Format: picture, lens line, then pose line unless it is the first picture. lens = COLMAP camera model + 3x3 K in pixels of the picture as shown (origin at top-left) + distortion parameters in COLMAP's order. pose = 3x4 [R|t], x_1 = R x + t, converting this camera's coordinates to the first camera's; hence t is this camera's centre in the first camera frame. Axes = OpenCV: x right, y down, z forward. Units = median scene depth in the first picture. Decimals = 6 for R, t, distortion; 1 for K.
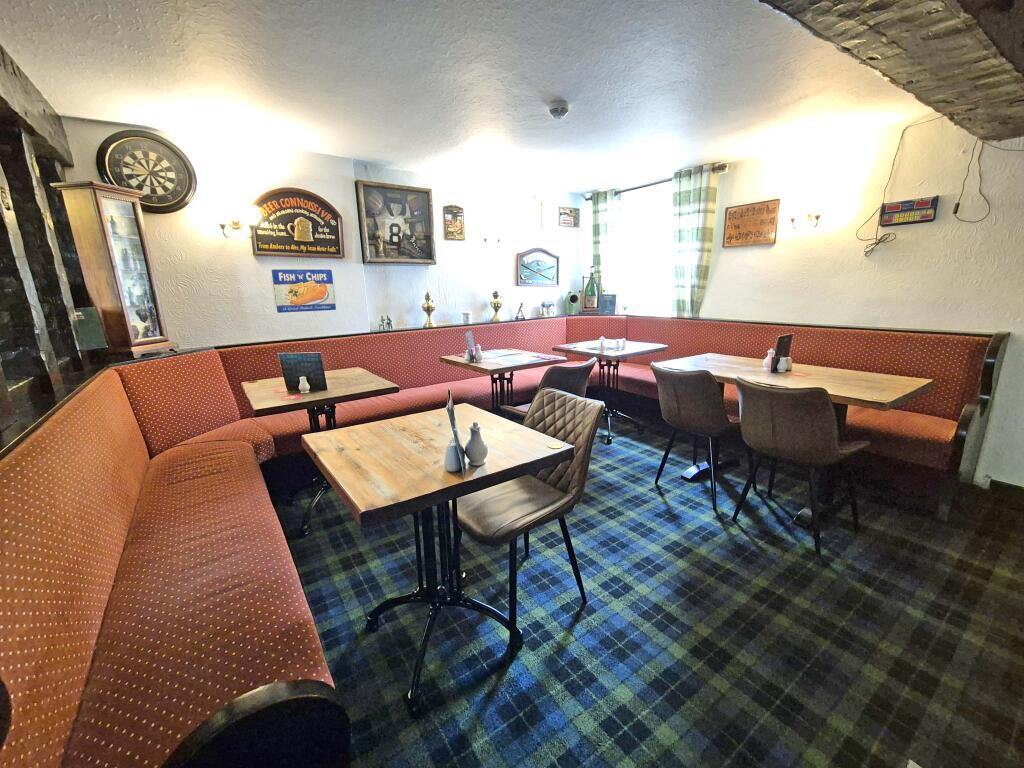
lens RADIAL K [[414.5, 0, 509.6], [0, 414.5, 378.1], [0, 0, 1]] dist [0.000420, 0.000068]
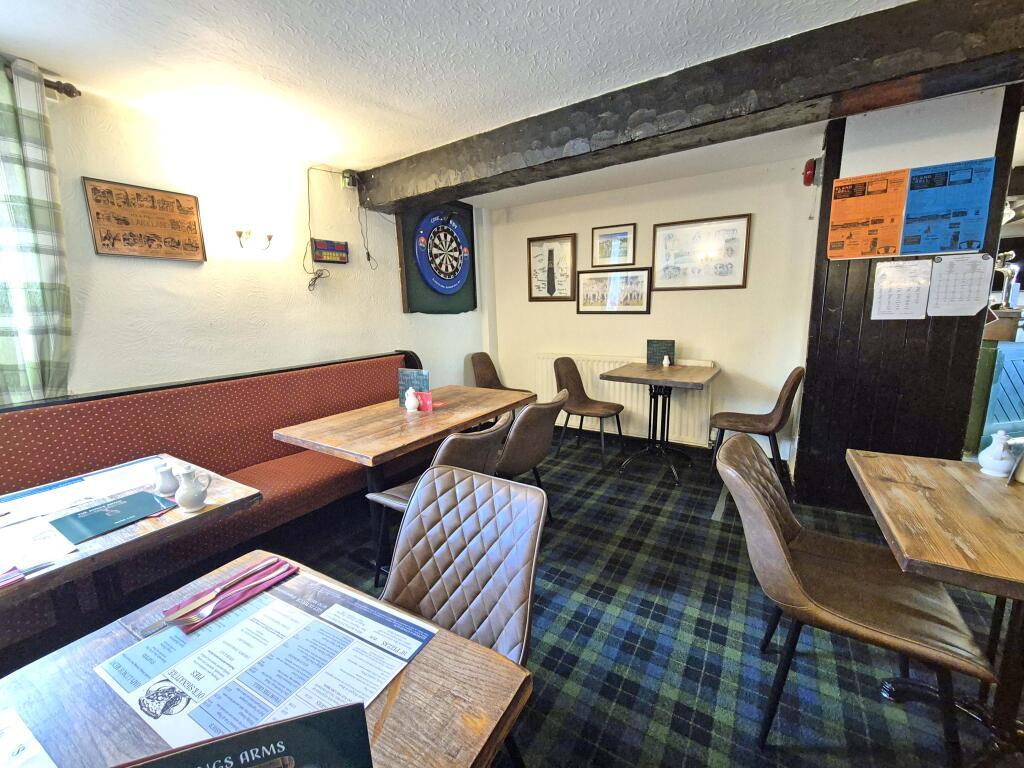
lens RADIAL K [[414.5, 0, 509.6], [0, 414.5, 378.1], [0, 0, 1]] dist [0.000420, 0.000068]
pose [[-0.380376, -0.124353, 0.916433, -0.232210], [0.237845, 0.944436, 0.226872, -0.227414], [-0.893725, 0.304266, -0.329664, 1.045080]]
